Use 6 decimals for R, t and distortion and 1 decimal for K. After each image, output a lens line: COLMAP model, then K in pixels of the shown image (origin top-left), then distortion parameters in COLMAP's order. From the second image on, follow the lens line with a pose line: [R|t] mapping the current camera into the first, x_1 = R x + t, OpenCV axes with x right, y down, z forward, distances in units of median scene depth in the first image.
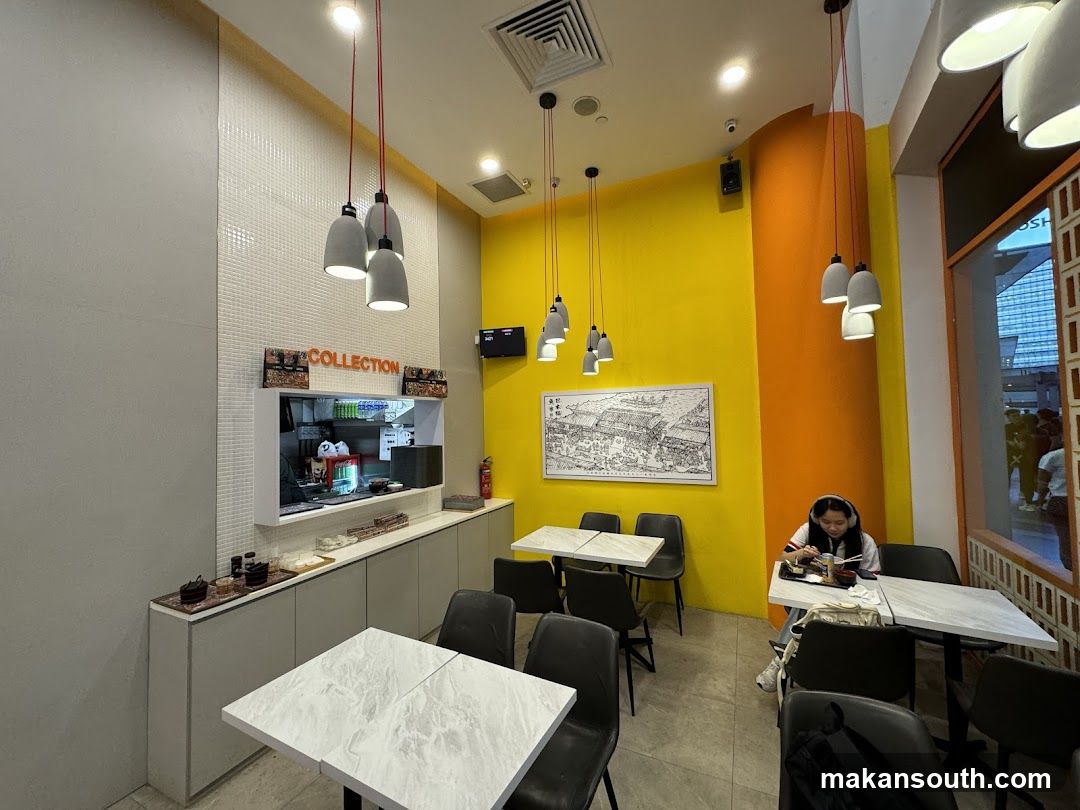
lens RADIAL K [[435.1, 0, 538.0], [0, 435.1, 406.7], [0, 0, 1]] dist [0.000868, 0.000051]
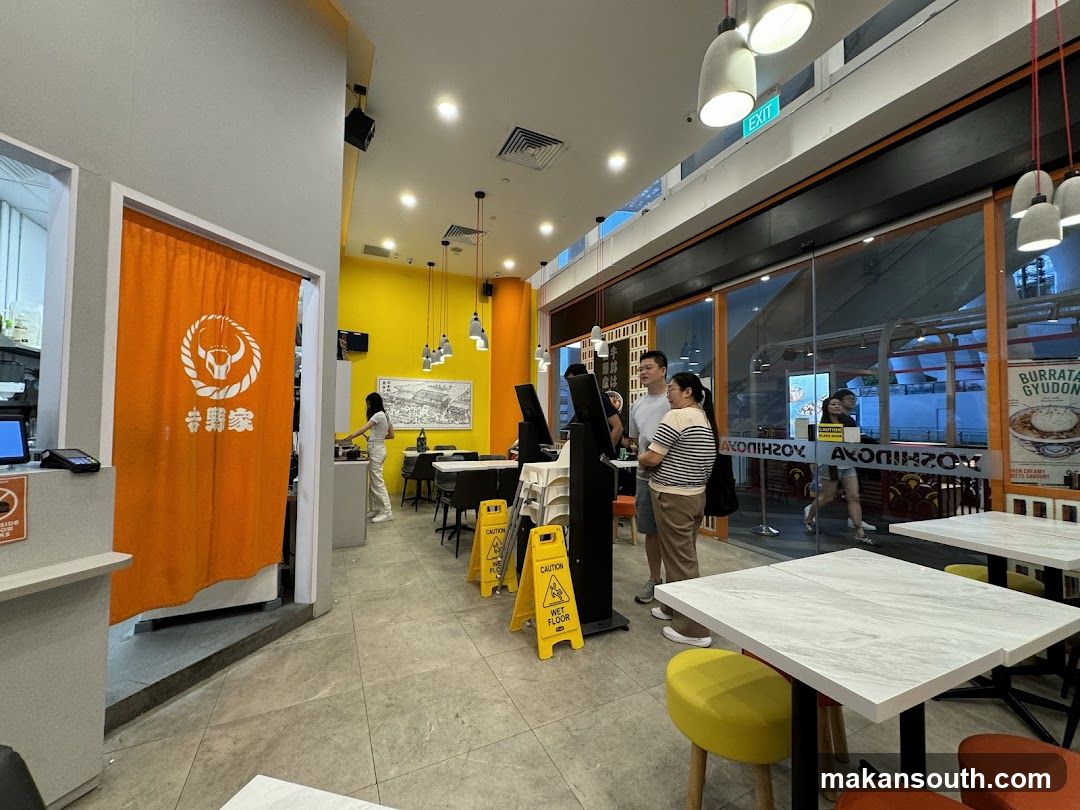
lens RADIAL K [[435.1, 0, 538.7], [0, 435.1, 406.8], [0, 0, 1]] dist [0.000868, 0.000051]
pose [[0.614122, 0.054781, 0.787308, -0.984777], [-0.047682, 0.998341, -0.032272, 0.112998], [-0.787769, -0.017722, 0.615715, -0.516767]]
